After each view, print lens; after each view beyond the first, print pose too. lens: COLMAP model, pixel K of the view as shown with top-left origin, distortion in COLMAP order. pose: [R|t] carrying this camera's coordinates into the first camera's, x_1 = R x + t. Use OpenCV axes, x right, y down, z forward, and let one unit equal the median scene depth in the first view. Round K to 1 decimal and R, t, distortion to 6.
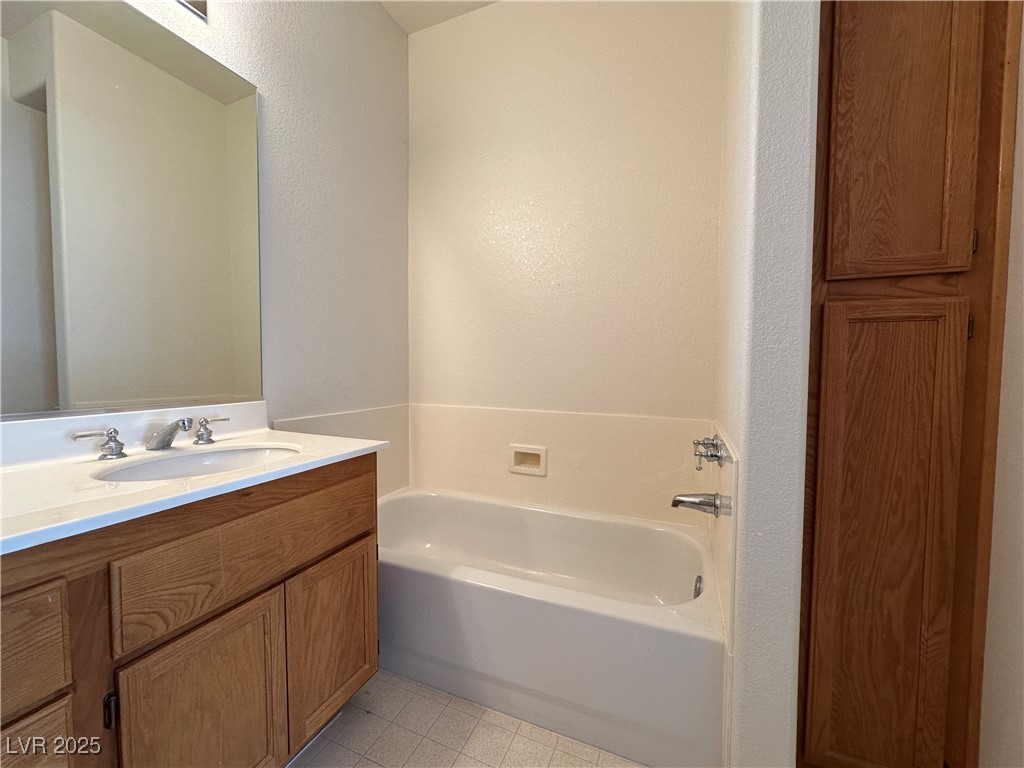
lens RADIAL K [[408.5, 0, 512.0], [0, 408.5, 384.0], [0, 0, 1]] dist [-0.001878, -0.000066]
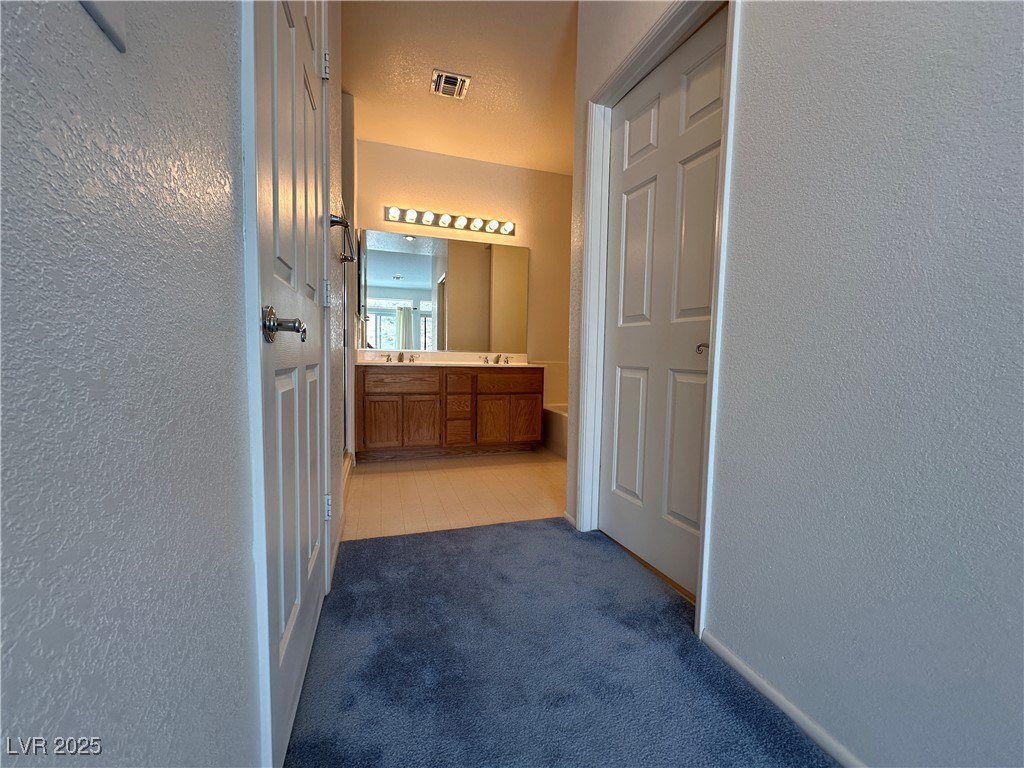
lens RADIAL K [[408.5, 0, 512.0], [0, 408.5, 384.0], [0, 0, 1]] dist [-0.001878, -0.000066]
pose [[0.647127, 0.058980, -0.760098, 2.505869], [-0.050854, 0.998122, 0.034153, 0.262661], [0.760684, 0.016553, 0.648911, -1.577395]]
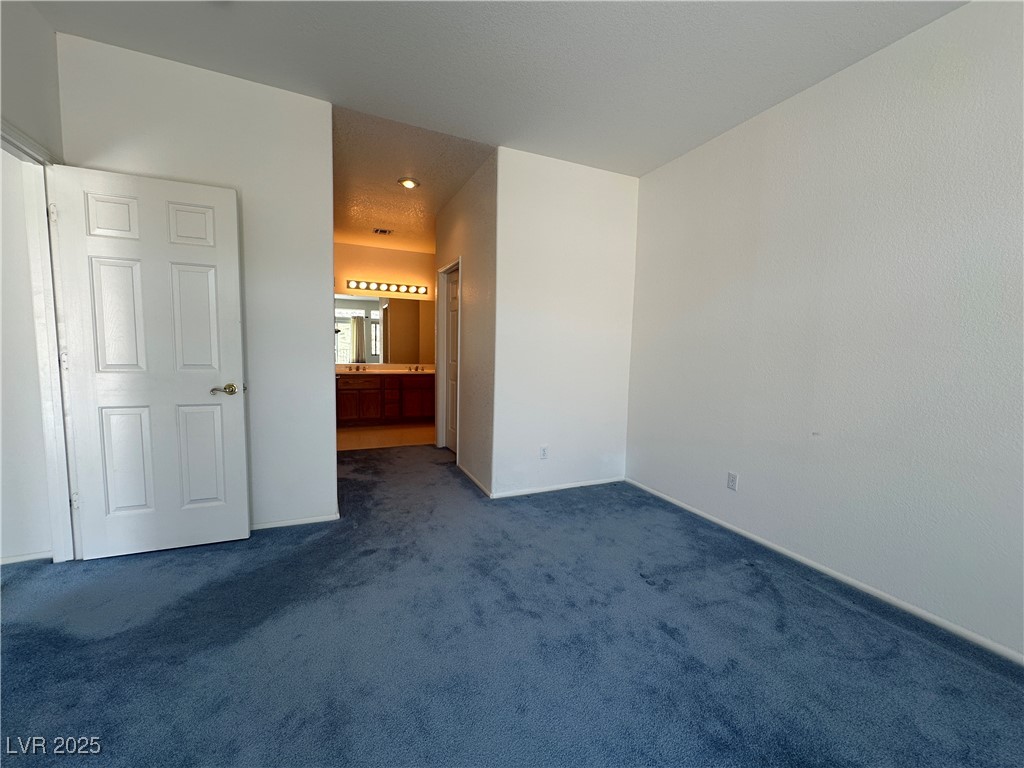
lens RADIAL K [[408.5, 0, 512.0], [0, 408.5, 384.0], [0, 0, 1]] dist [-0.001878, -0.000066]
pose [[0.723857, 0.069096, -0.686481, 5.605808], [-0.050629, 0.997610, 0.047026, -0.017841], [0.688090, 0.000716, 0.725625, -3.137355]]
